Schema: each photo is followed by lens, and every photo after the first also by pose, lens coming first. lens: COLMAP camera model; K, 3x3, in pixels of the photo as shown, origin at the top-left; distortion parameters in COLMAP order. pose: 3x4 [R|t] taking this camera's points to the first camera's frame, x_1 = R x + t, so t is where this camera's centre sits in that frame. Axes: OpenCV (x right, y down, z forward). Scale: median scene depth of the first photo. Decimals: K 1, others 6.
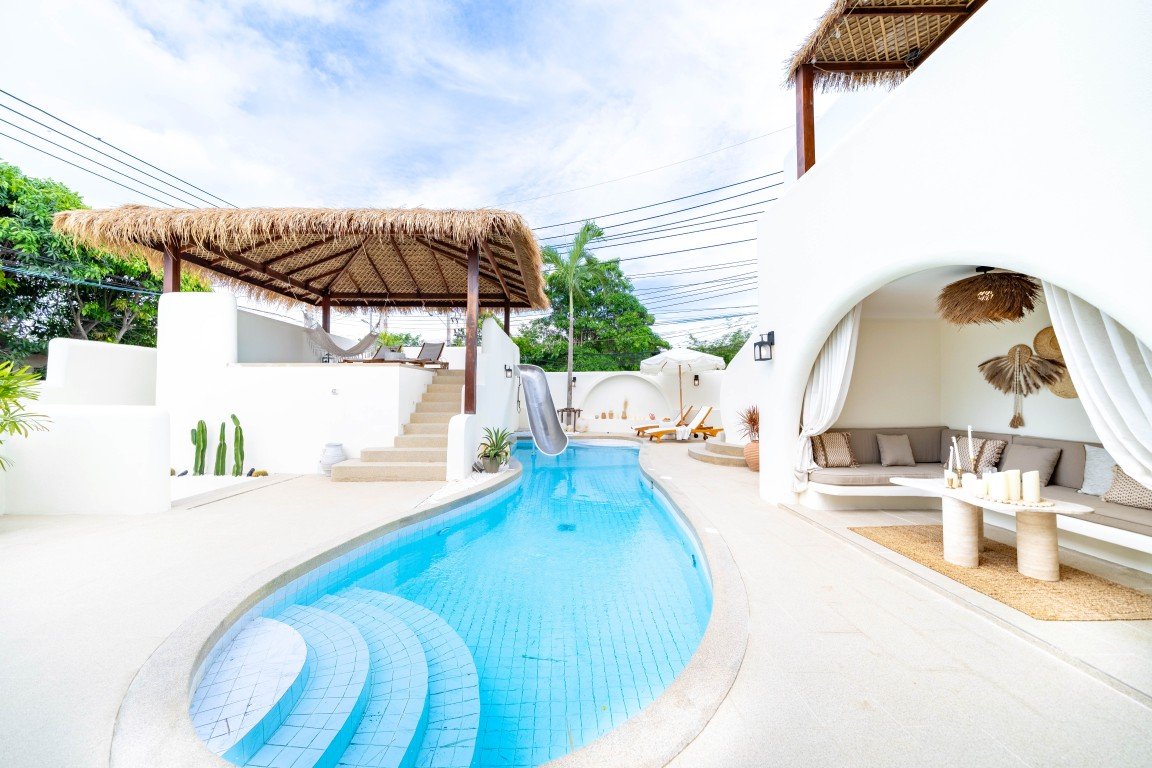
lens RADIAL K [[390.7, 0, 576.0], [0, 390.7, 384.0], [0, 0, 1]] dist [-0.000910, -0.000046]
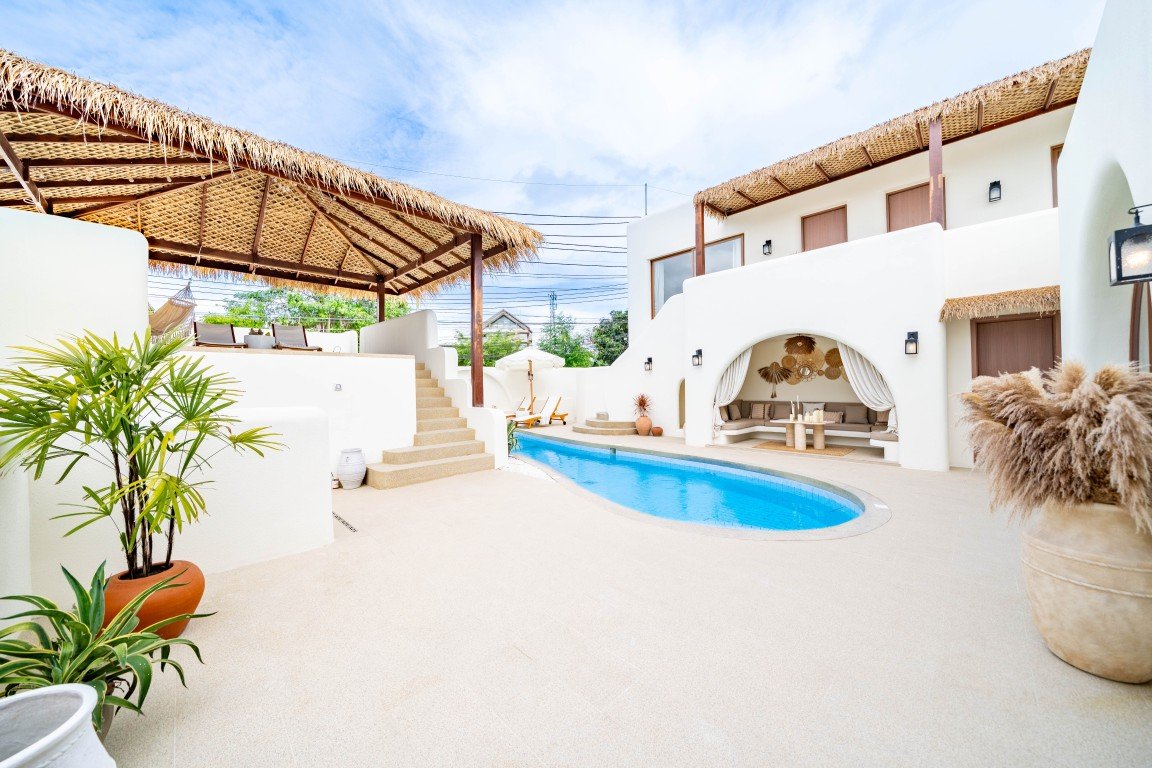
lens RADIAL K [[390.7, 0, 576.0], [0, 390.7, 384.0], [0, 0, 1]] dist [-0.000910, -0.000046]
pose [[0.729314, -0.006665, 0.684147, -0.821693], [-0.001368, 0.999936, 0.011200, 0.003227], [-0.684178, -0.009104, 0.729259, 0.068892]]
